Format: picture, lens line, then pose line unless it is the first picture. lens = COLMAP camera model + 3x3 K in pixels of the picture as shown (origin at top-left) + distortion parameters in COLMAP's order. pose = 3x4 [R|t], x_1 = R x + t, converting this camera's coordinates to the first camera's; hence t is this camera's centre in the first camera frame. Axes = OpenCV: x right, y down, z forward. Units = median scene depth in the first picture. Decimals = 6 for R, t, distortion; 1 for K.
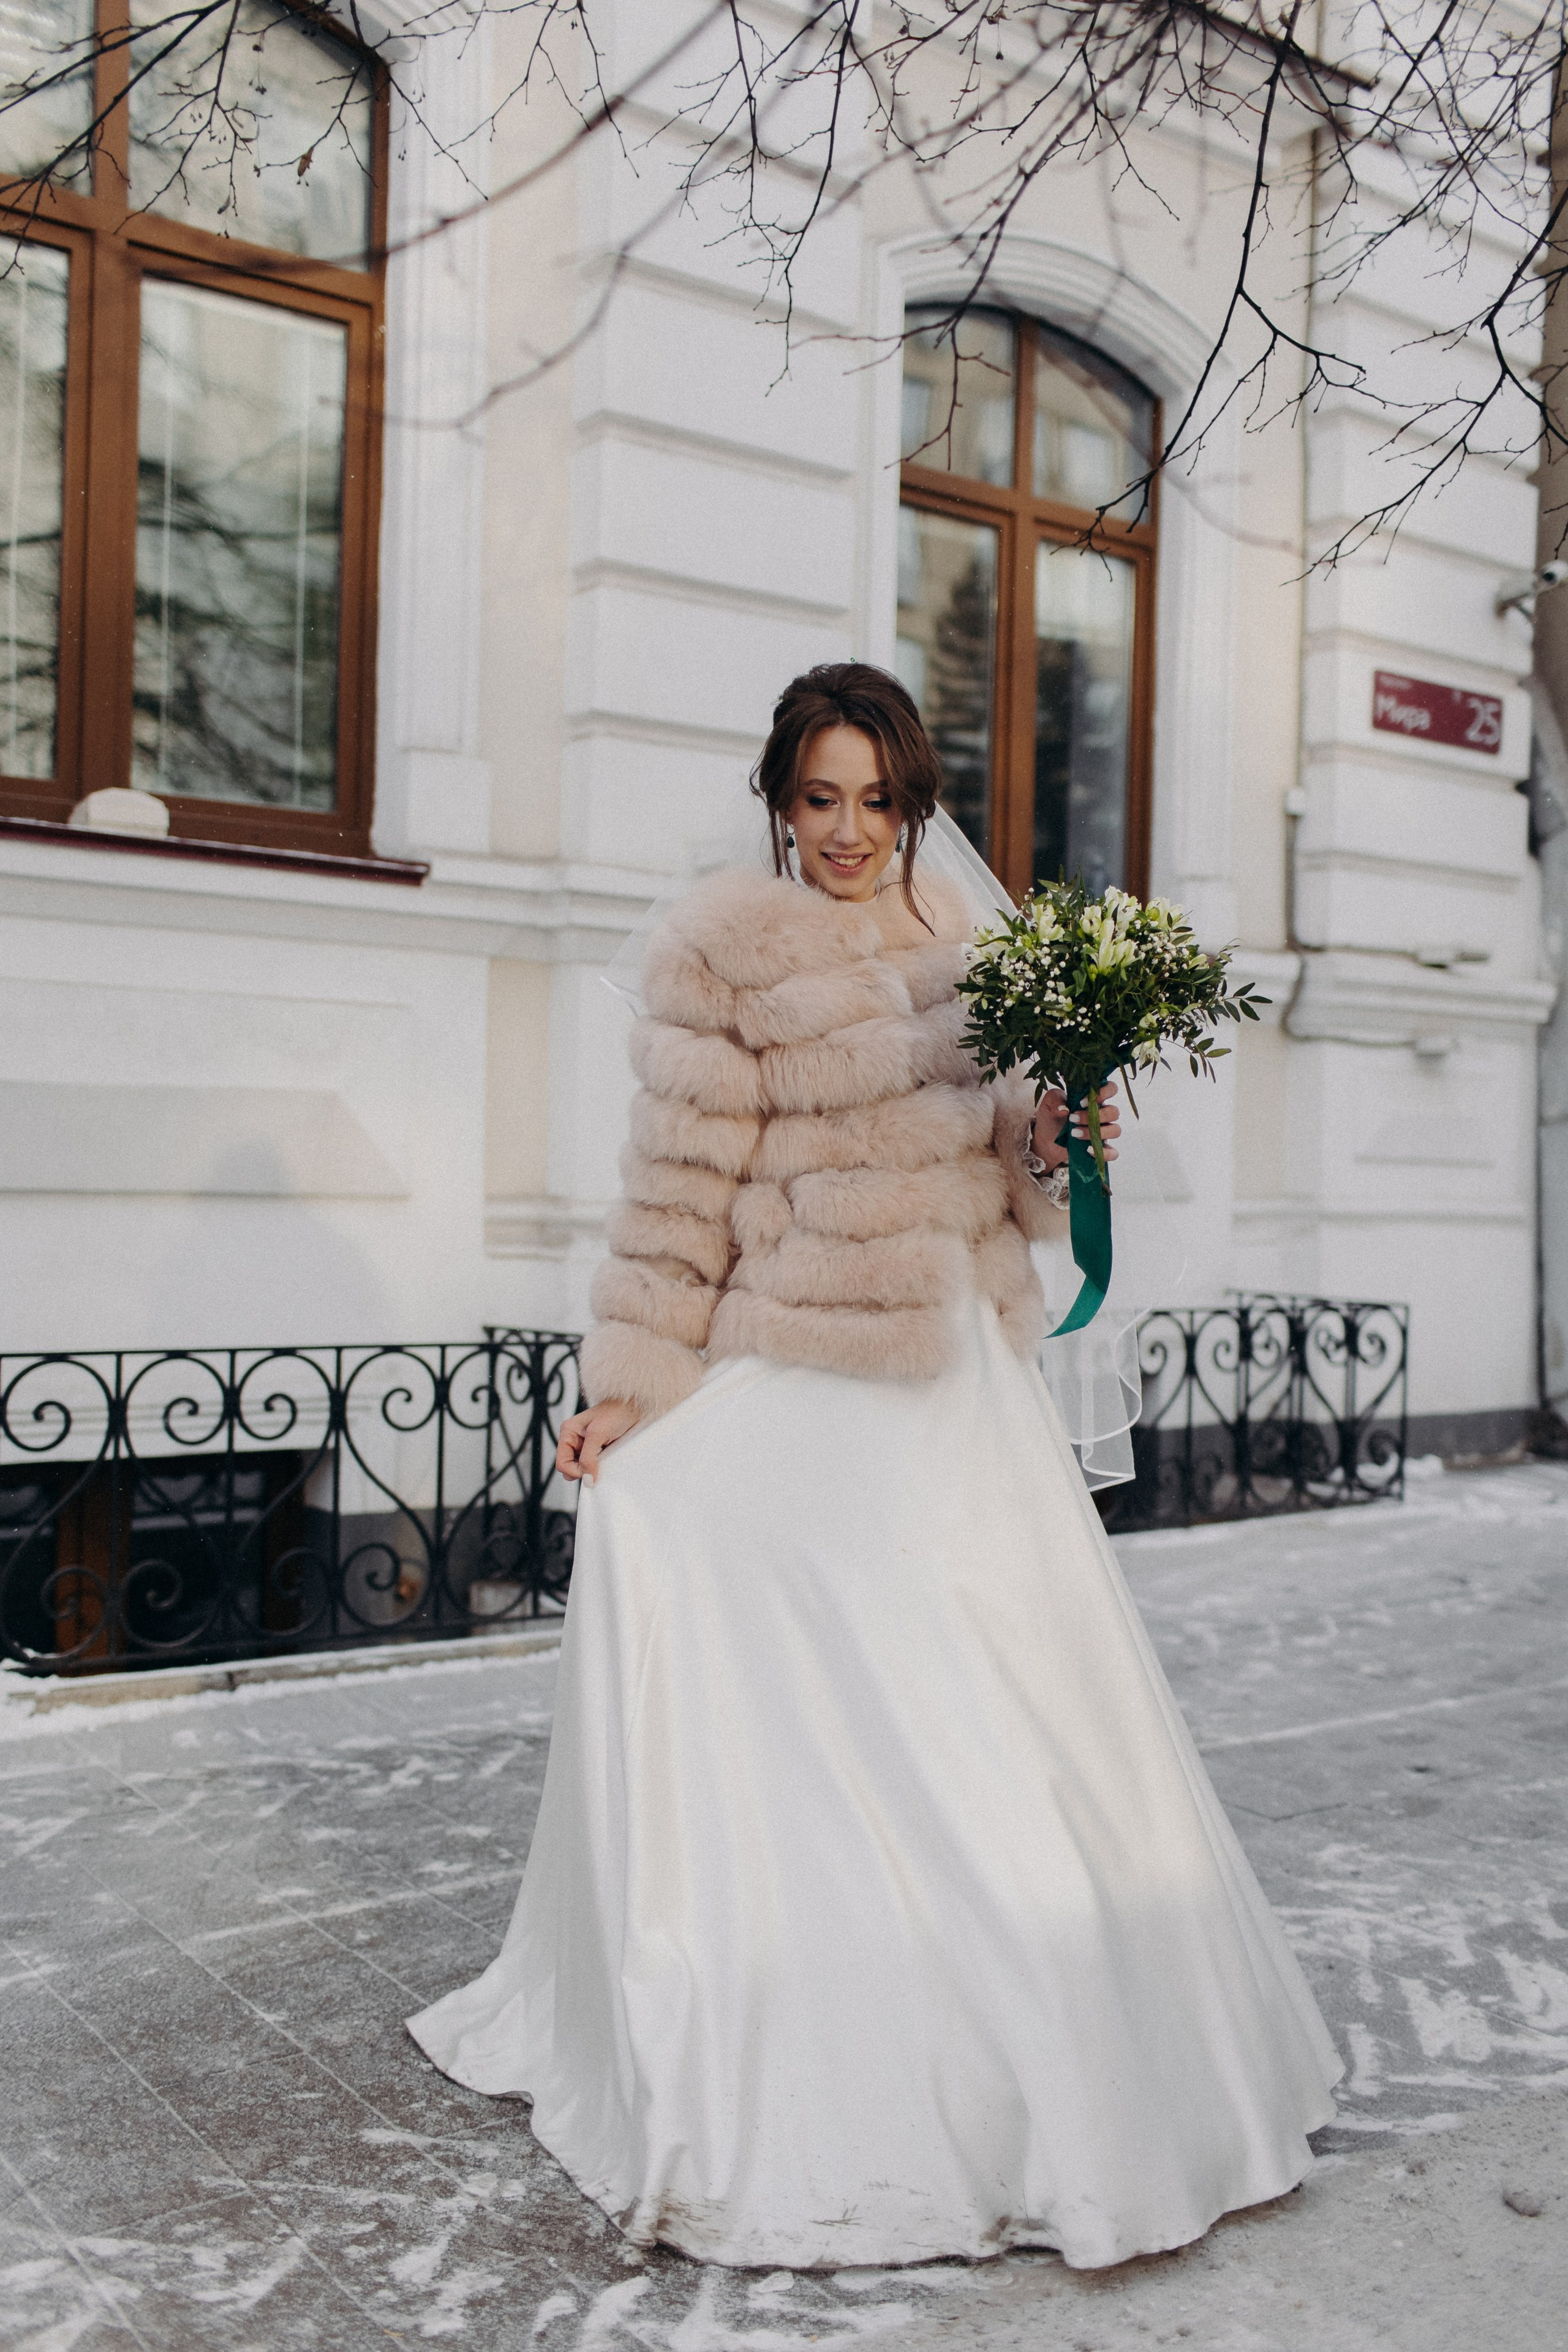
lens RADIAL K [[2290.6, 0, 784.0], [0, 2290.6, 1176.0], [0, 0, 1]] dist [-0.004690, 0.040133]
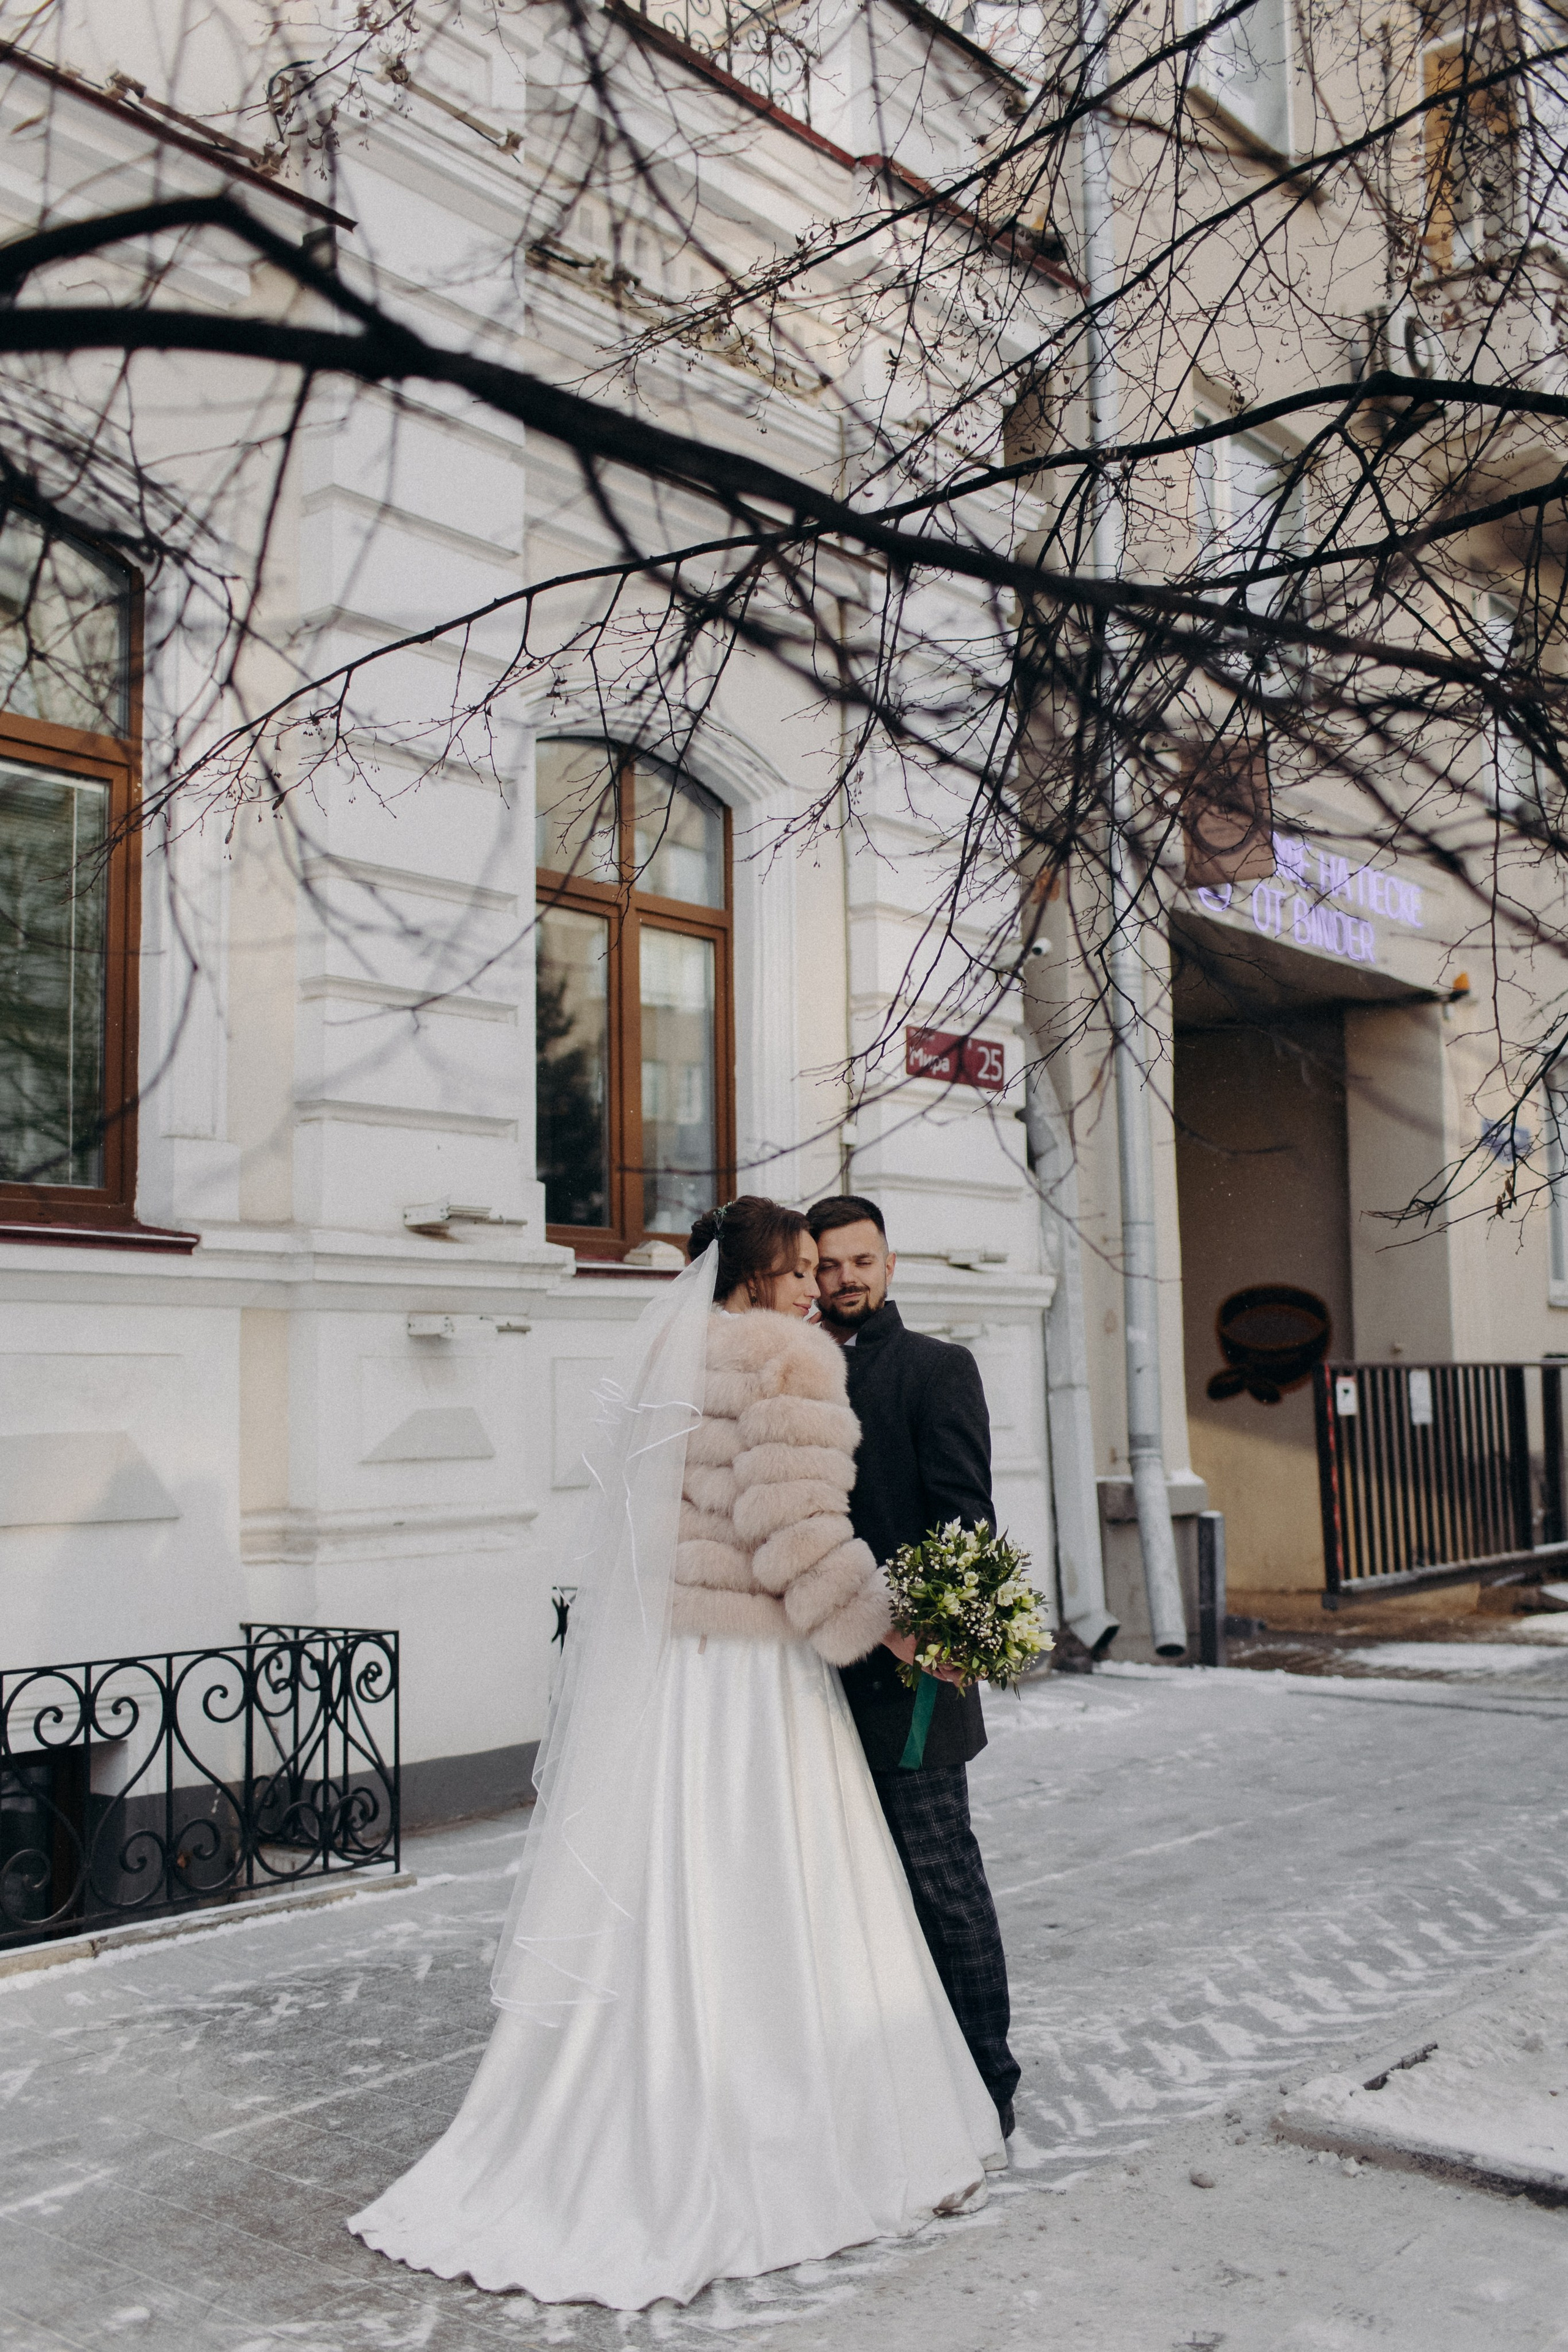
lens RADIAL K [[2349.2, 0, 784.0], [0, 2349.2, 1176.0], [0, 0, 1]] dist [0.009671, 0.037579]
pose [[0.968946, -0.014527, 0.246846, -0.160811], [0.036868, 0.995602, -0.086126, -0.050316], [-0.244509, 0.092552, 0.965220, -0.256048]]
